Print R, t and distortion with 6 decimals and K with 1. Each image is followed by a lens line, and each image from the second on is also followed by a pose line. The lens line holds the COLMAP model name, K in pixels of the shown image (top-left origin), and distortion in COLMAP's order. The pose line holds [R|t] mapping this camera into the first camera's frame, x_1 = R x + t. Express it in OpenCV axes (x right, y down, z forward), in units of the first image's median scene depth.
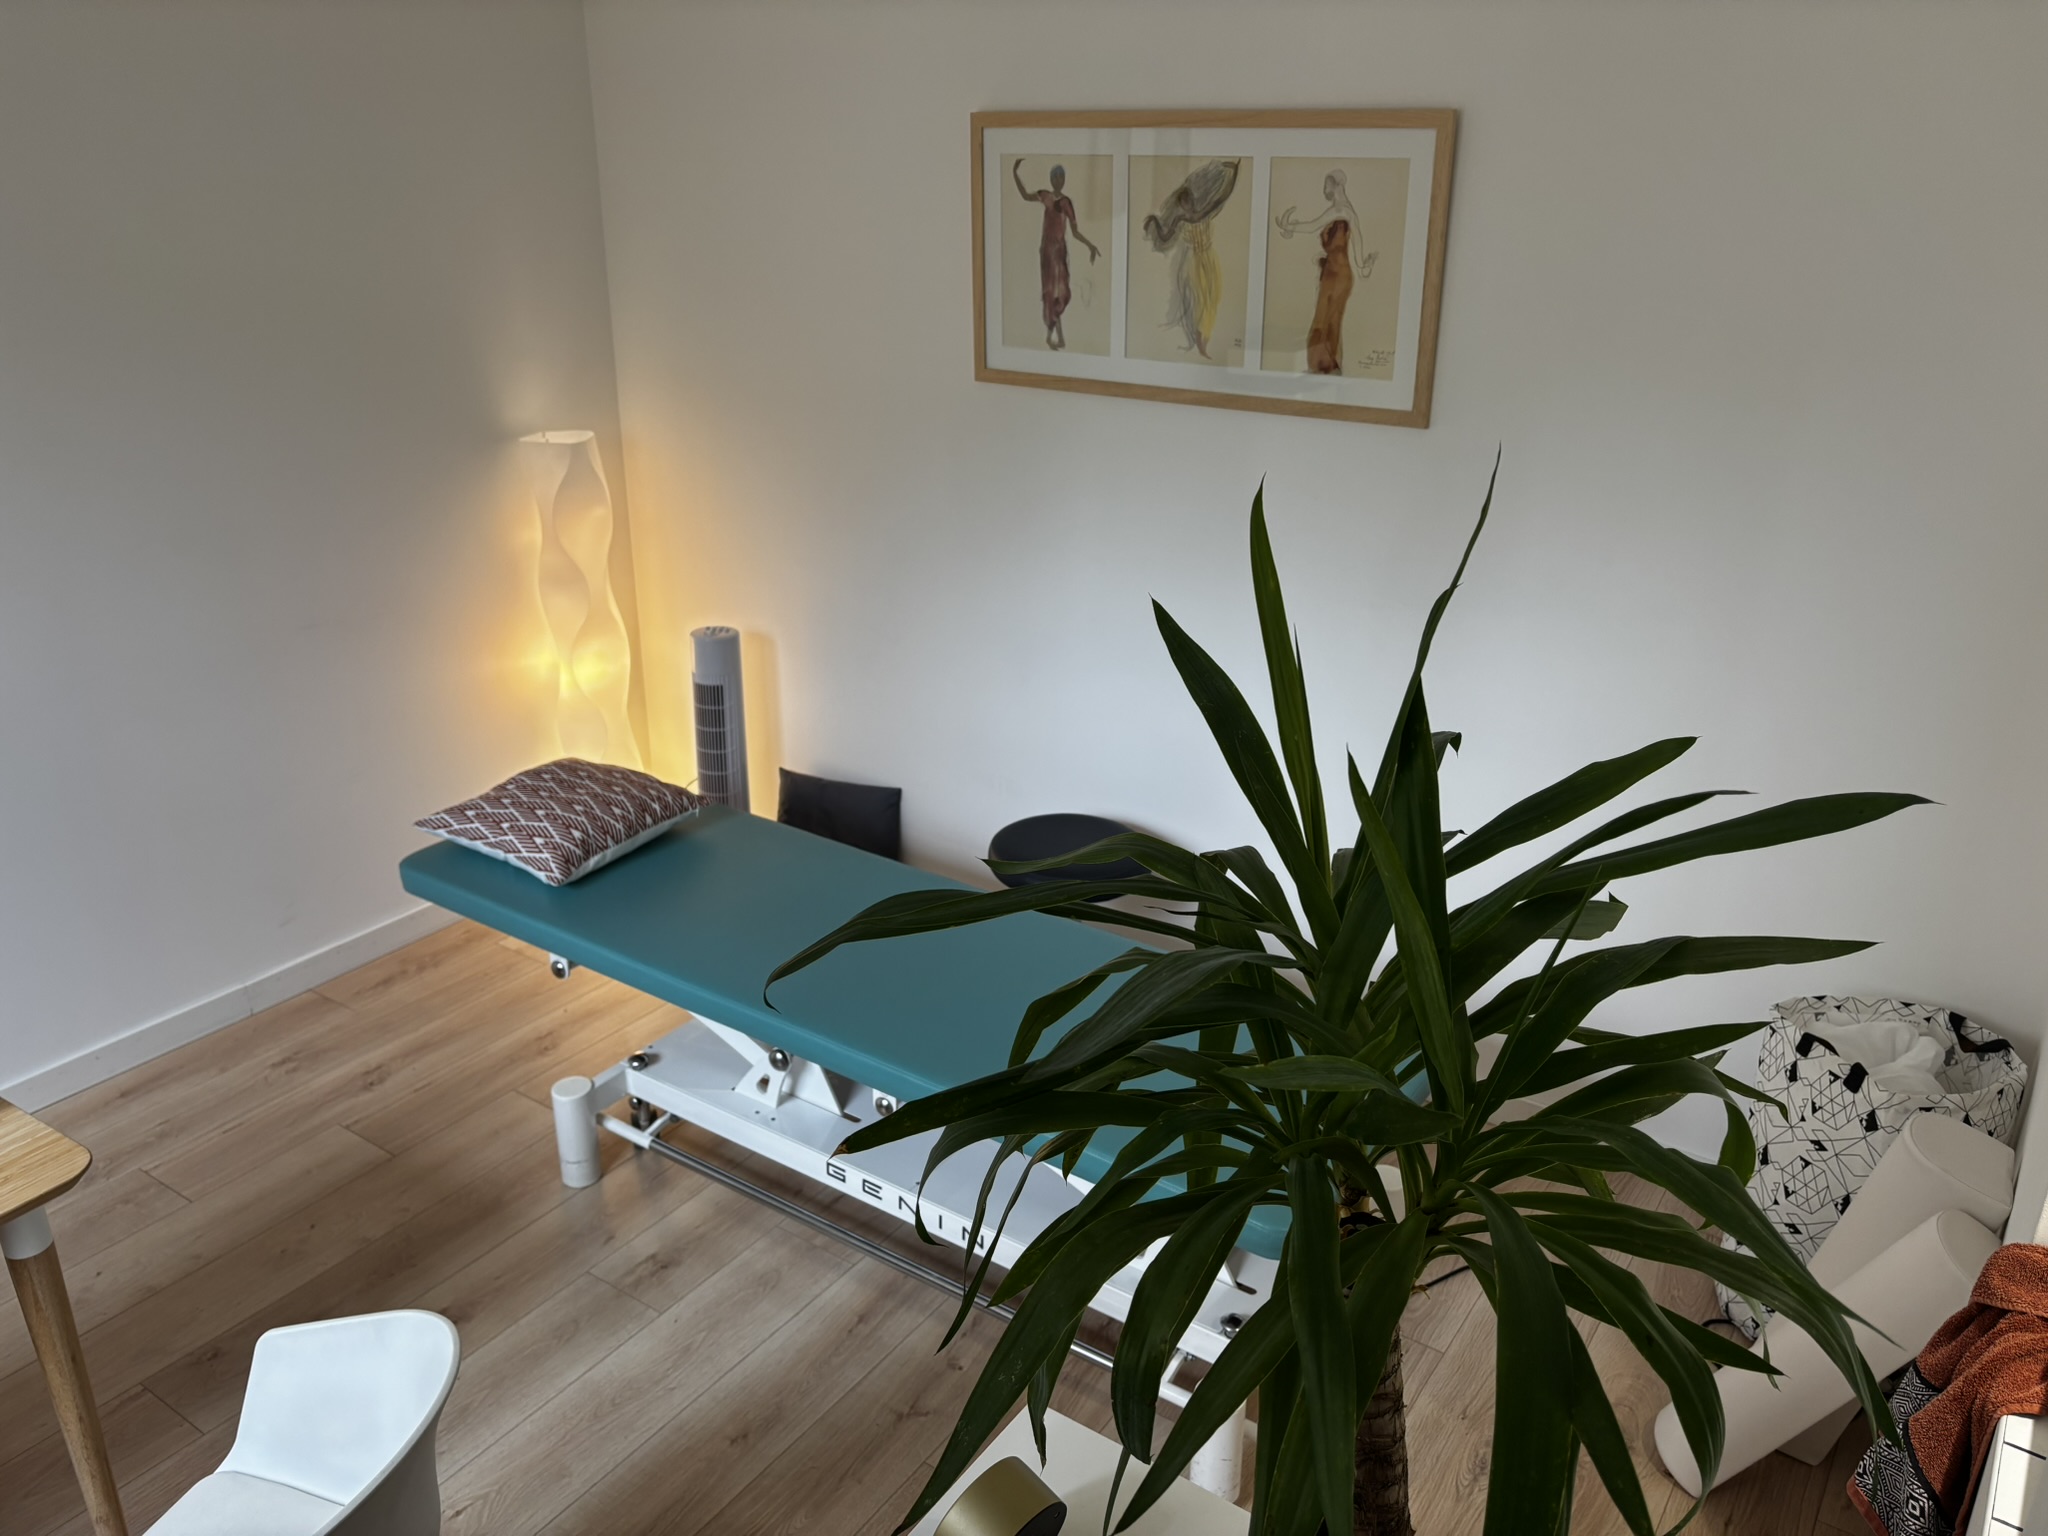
lens RADIAL K [[1550.9, 0, 1019.6], [0, 1550.9, 756.7], [0, 0, 1]] dist [0.028187, 0.010124]
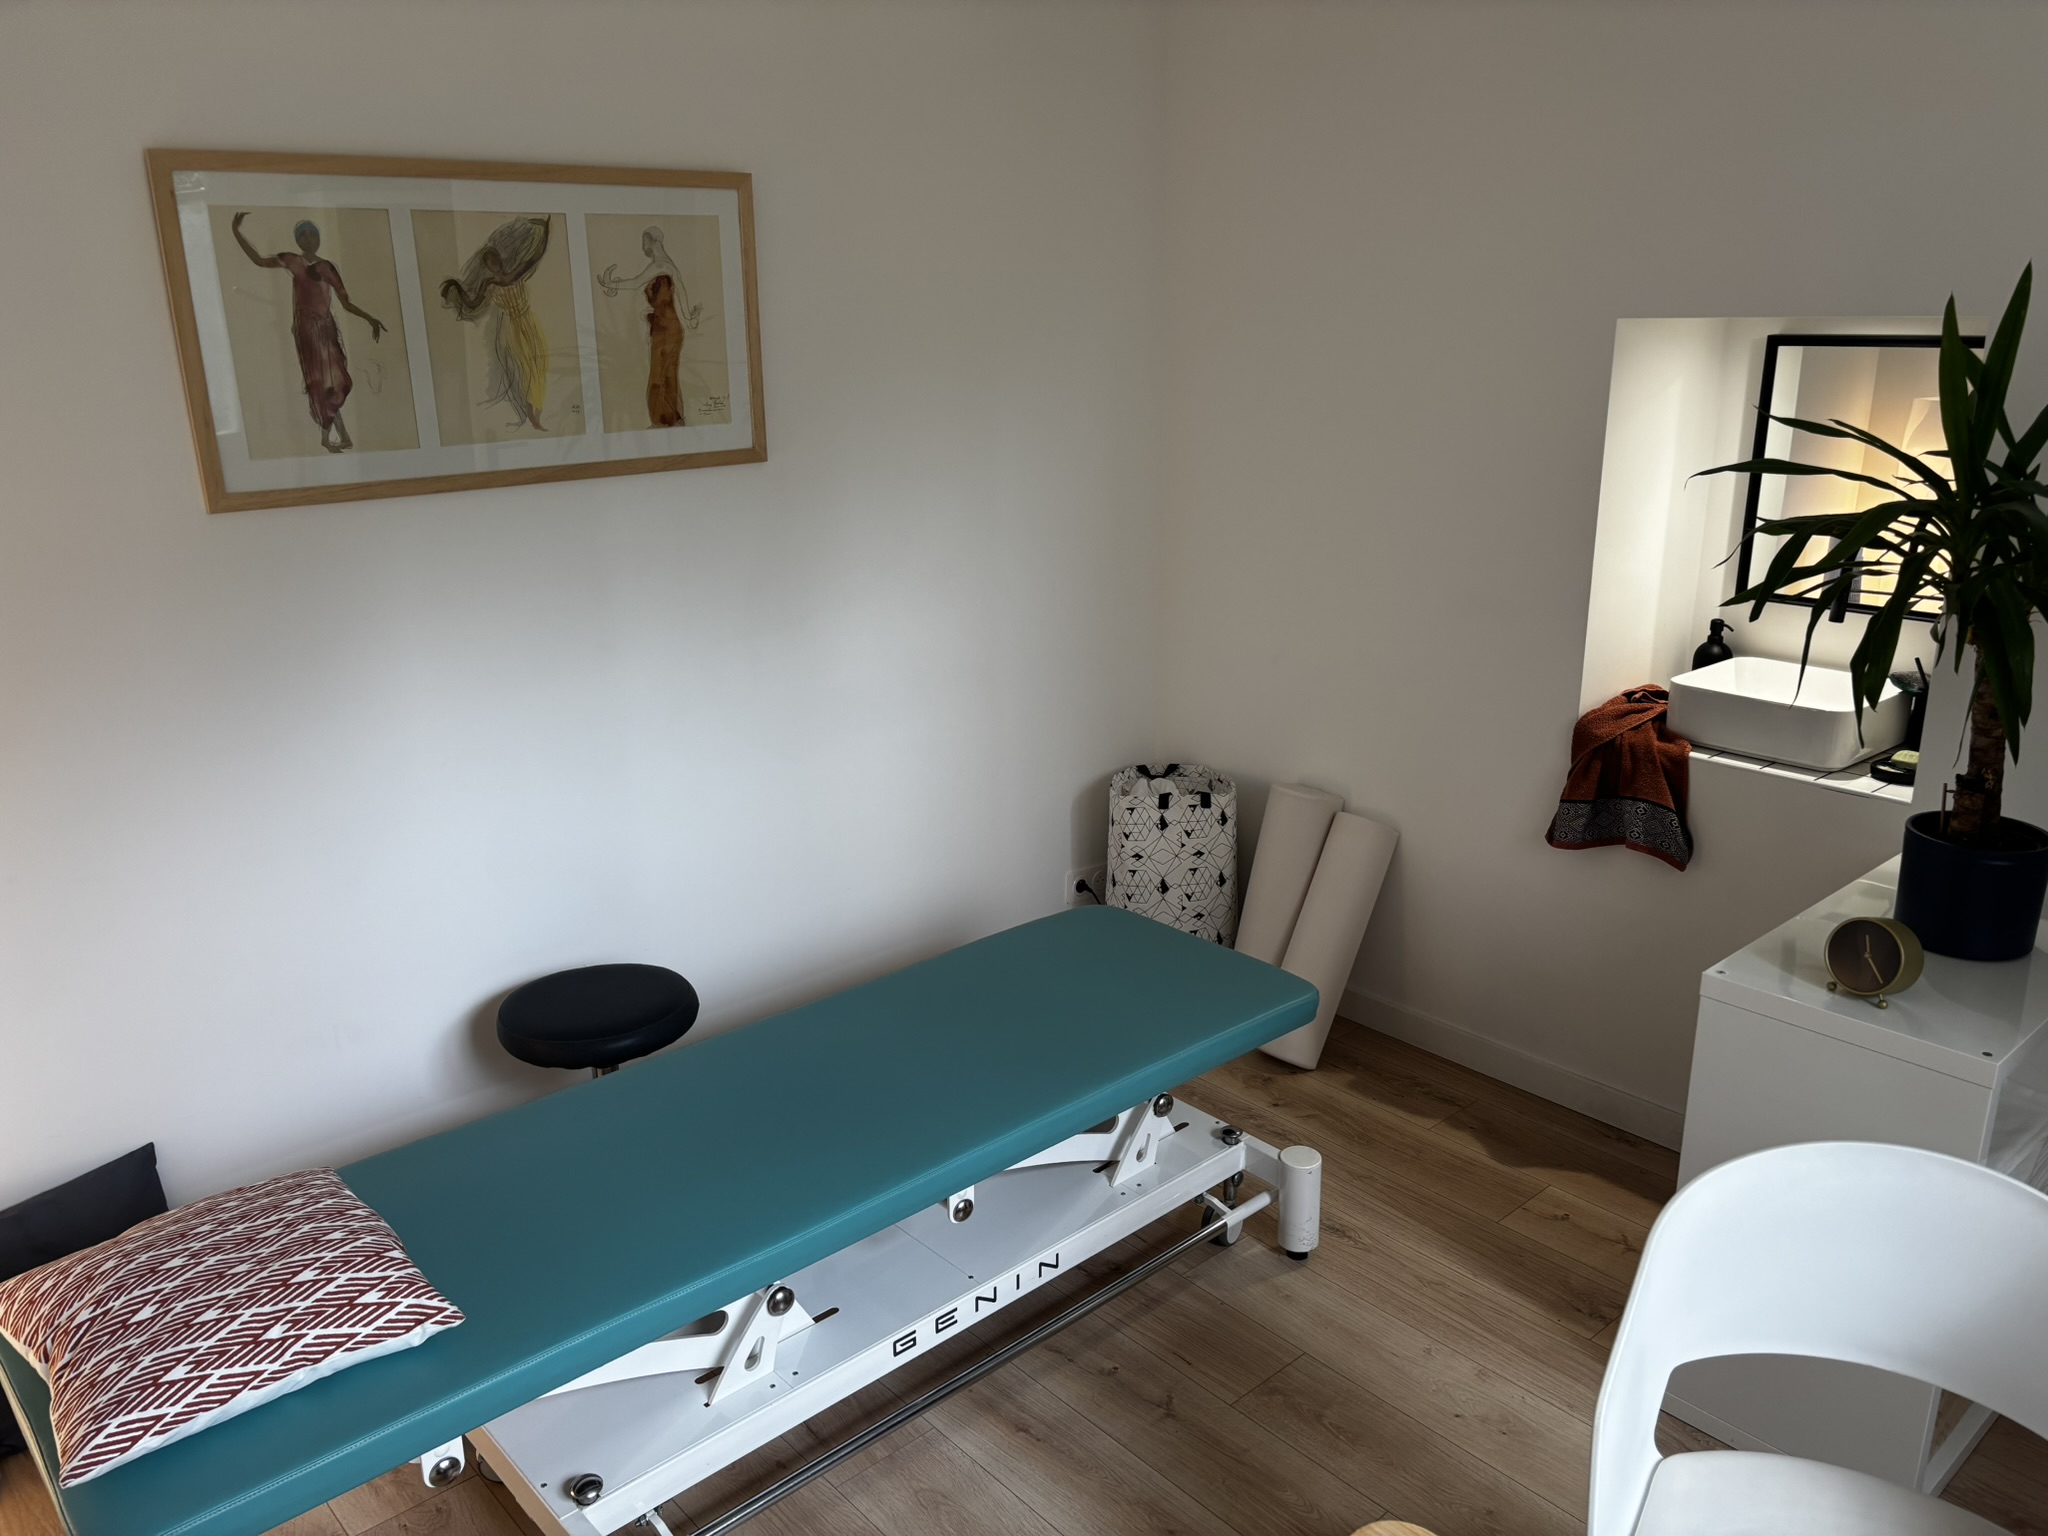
lens RADIAL K [[1550.9, 0, 1017.9], [0, 1550.9, 780.8], [0, 0, 1]] dist [0.028187, 0.010124]
pose [[0.246162, -0.307591, 0.919126, -0.733328], [0.374661, 0.904789, 0.202451, -0.153615], [-0.893887, 0.294525, 0.337967, 0.509024]]
